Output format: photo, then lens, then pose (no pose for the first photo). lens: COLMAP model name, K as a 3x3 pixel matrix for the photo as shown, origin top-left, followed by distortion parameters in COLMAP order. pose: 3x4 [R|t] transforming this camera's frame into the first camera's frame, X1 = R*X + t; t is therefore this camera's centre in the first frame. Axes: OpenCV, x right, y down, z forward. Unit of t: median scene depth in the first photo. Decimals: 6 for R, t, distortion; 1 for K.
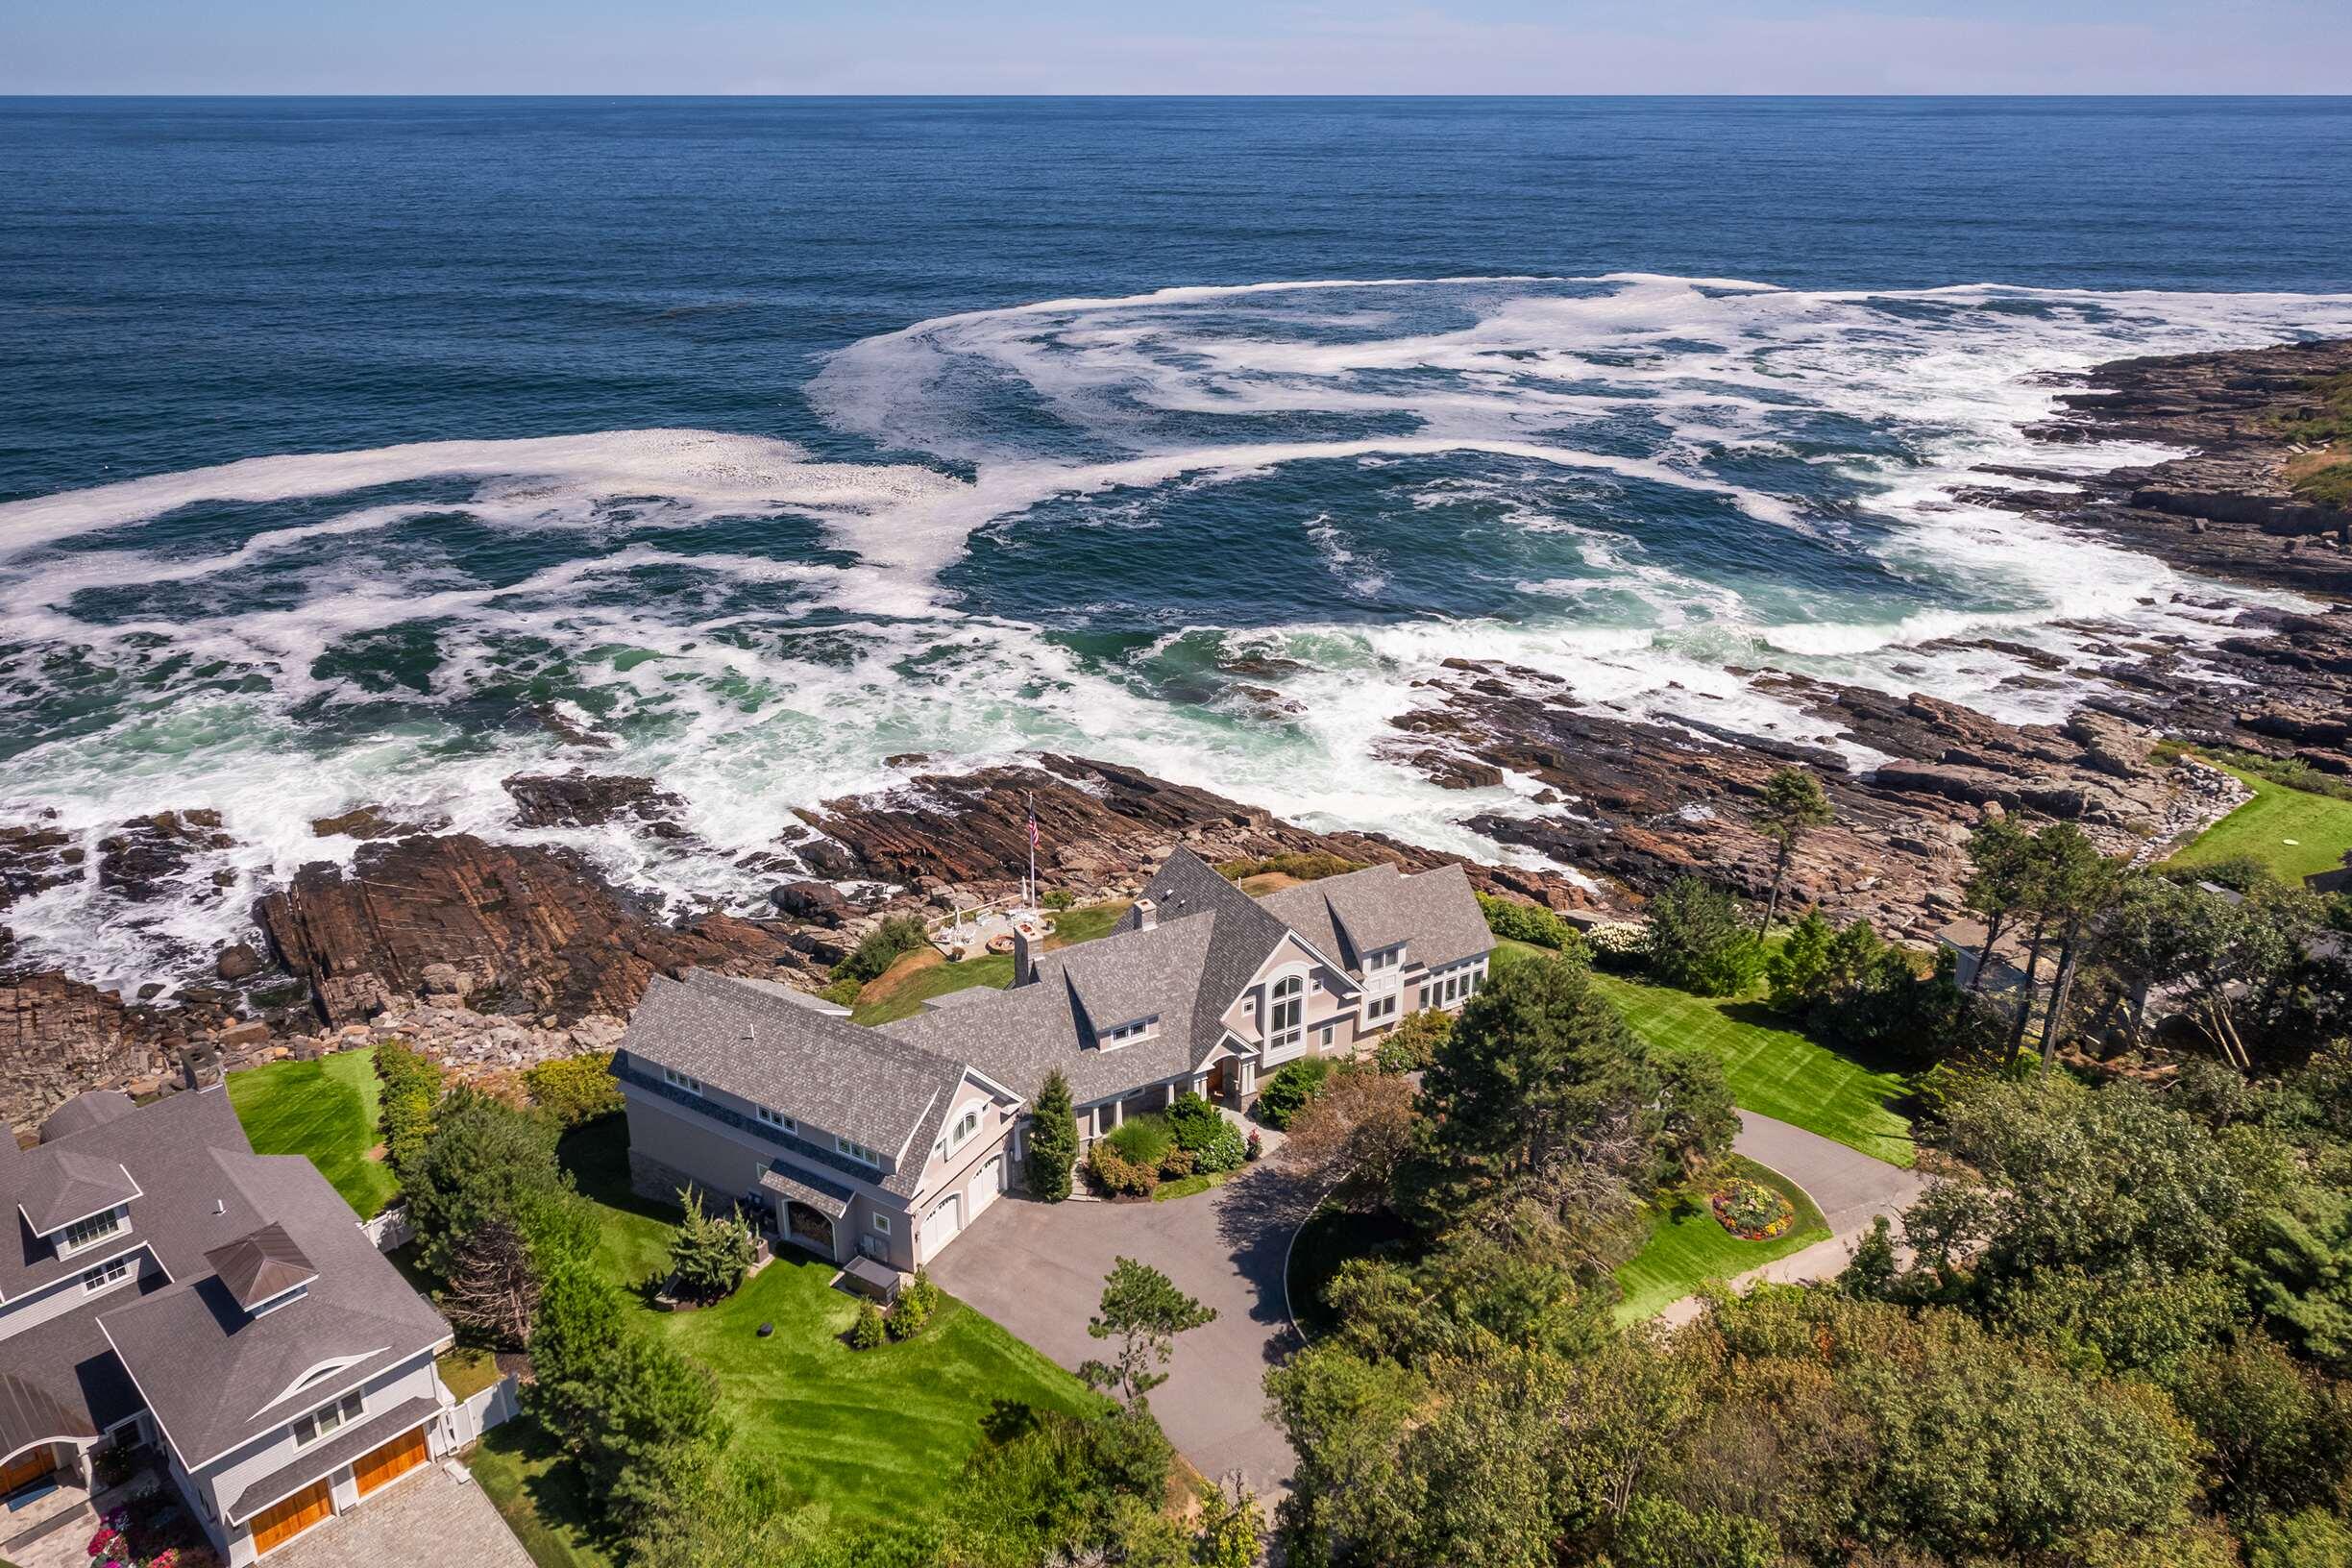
lens RADIAL K [[1551.9, 0, 1177.0], [0, 1551.9, 772.7], [0, 0, 1]] dist [-0.051009, 0.042653]
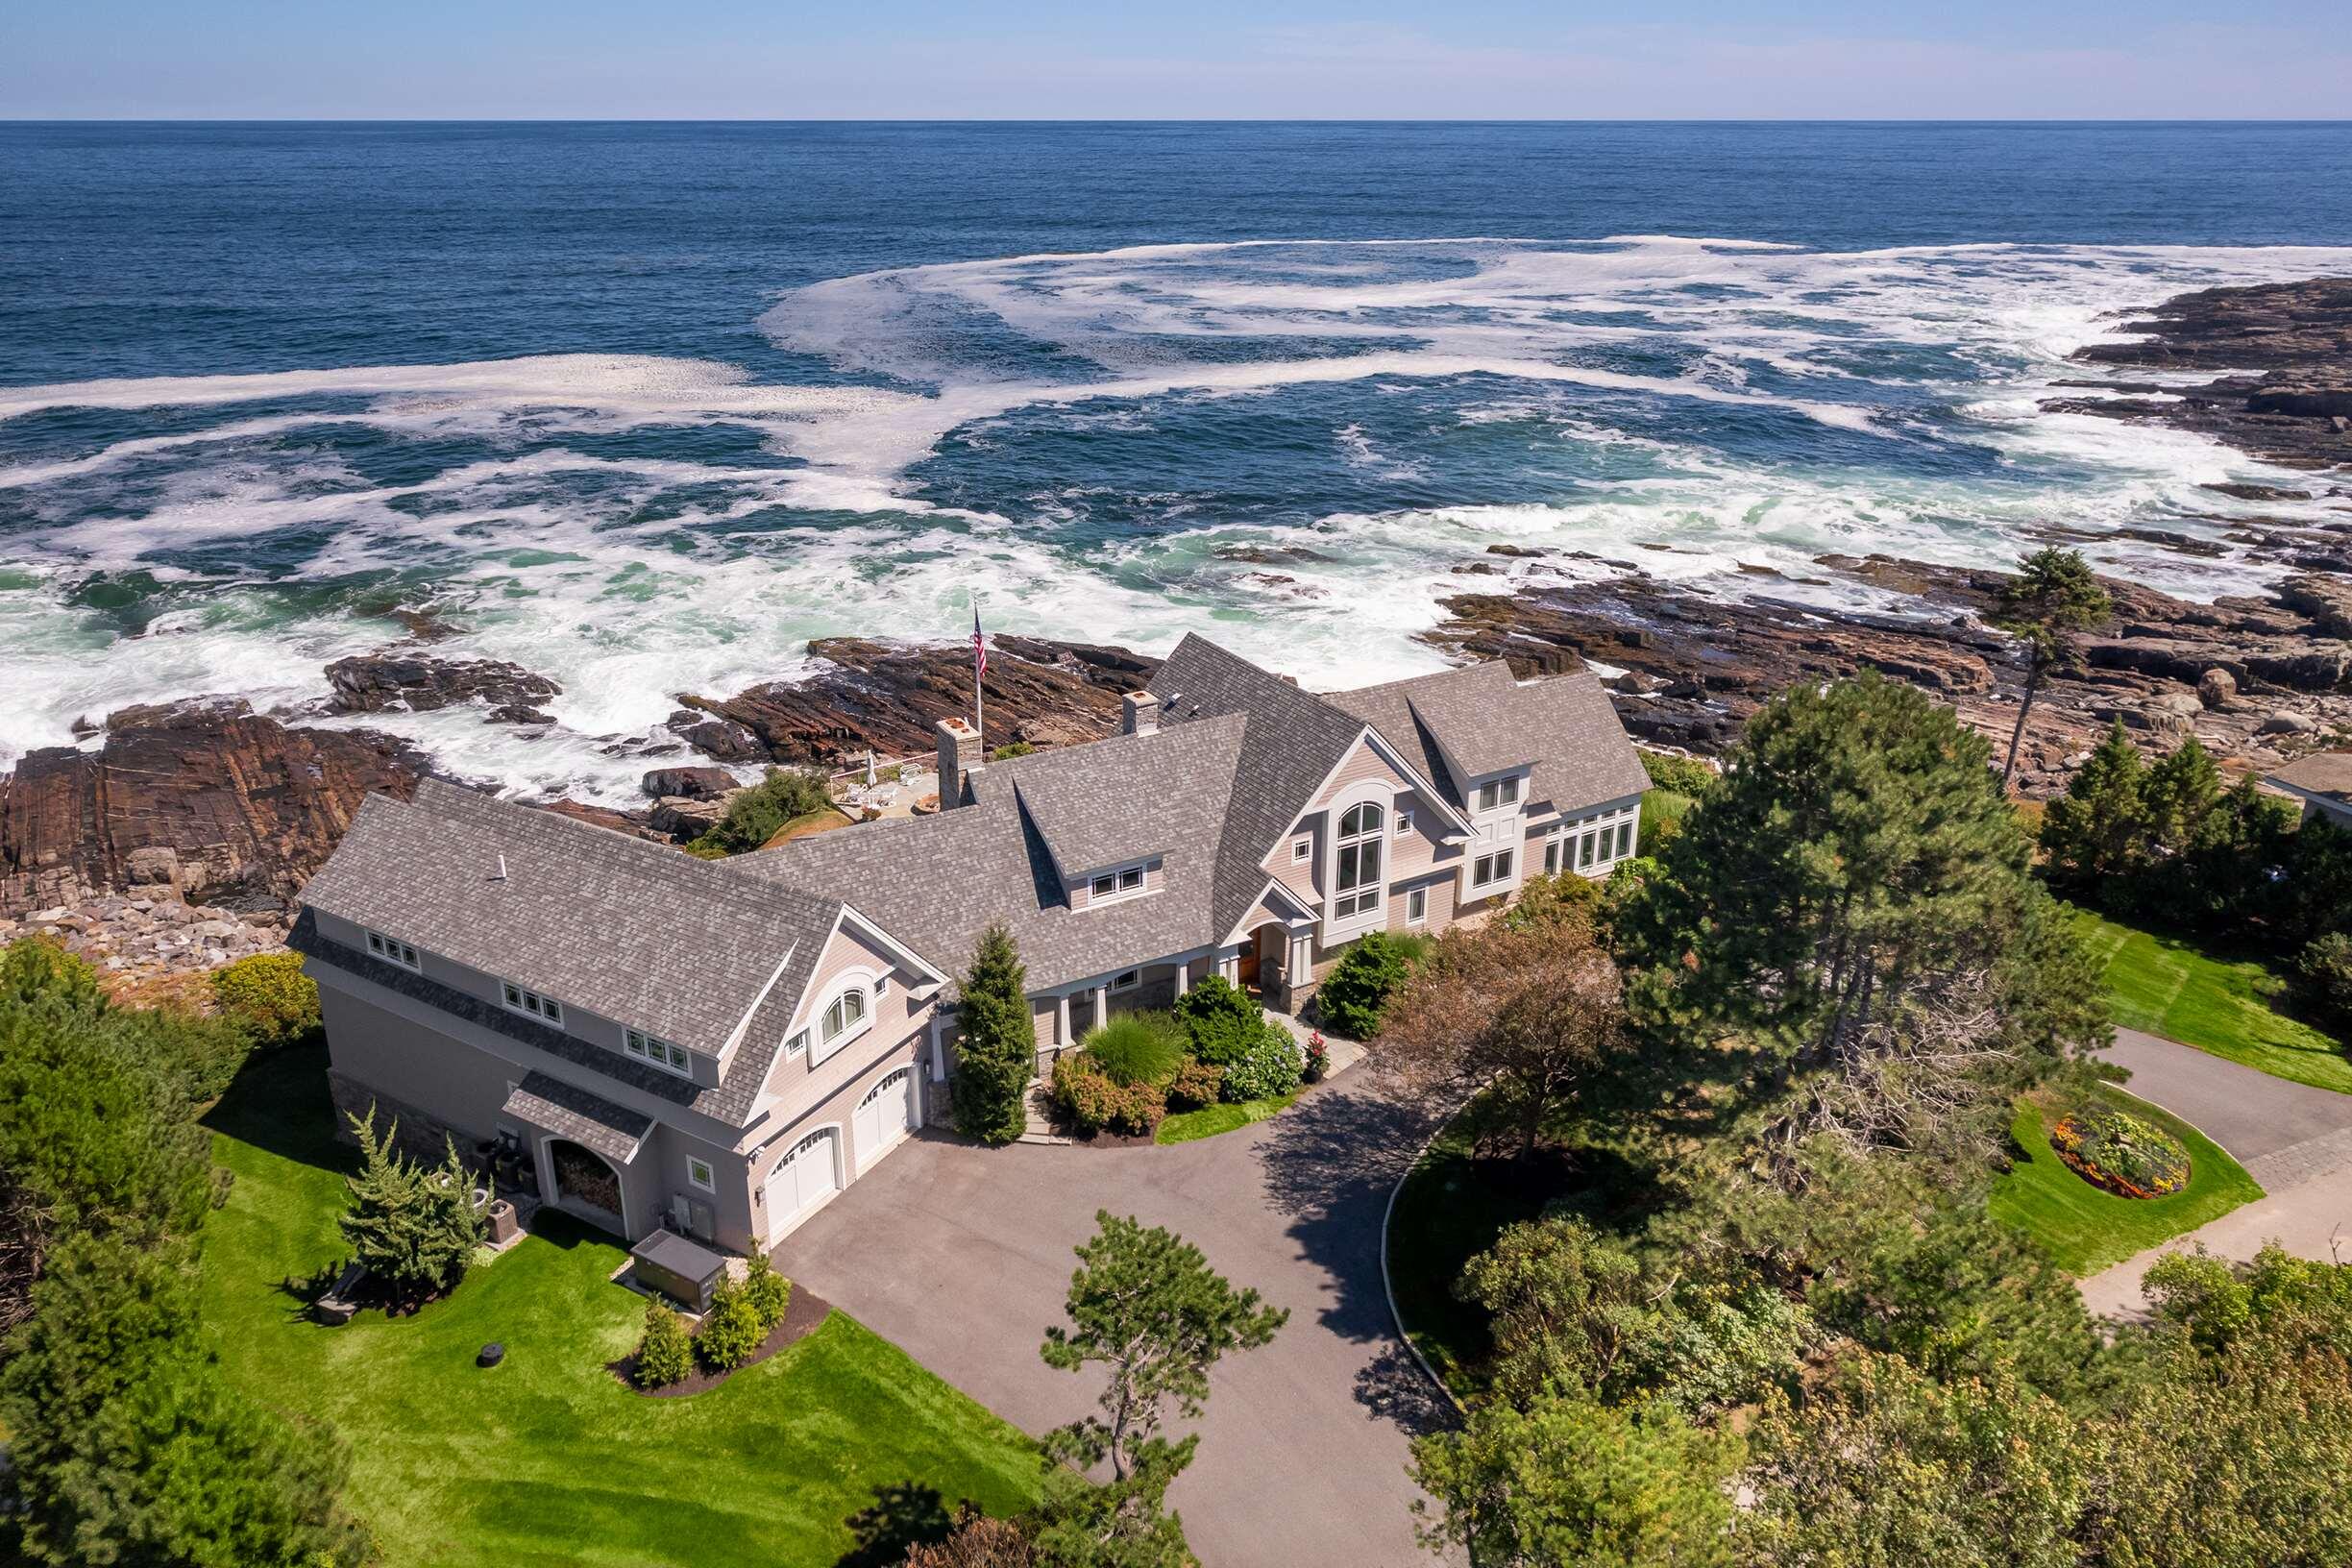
lens RADIAL K [[1551.9, 0, 1174.2], [0, 1551.9, 779.7], [0, 0, 1]] dist [-0.051009, 0.042653]
pose [[0.999937, -0.001847, 0.011050, -0.013235], [0.001965, 0.999941, -0.010668, 0.120436], [-0.011029, 0.010689, 0.999882, 0.331349]]
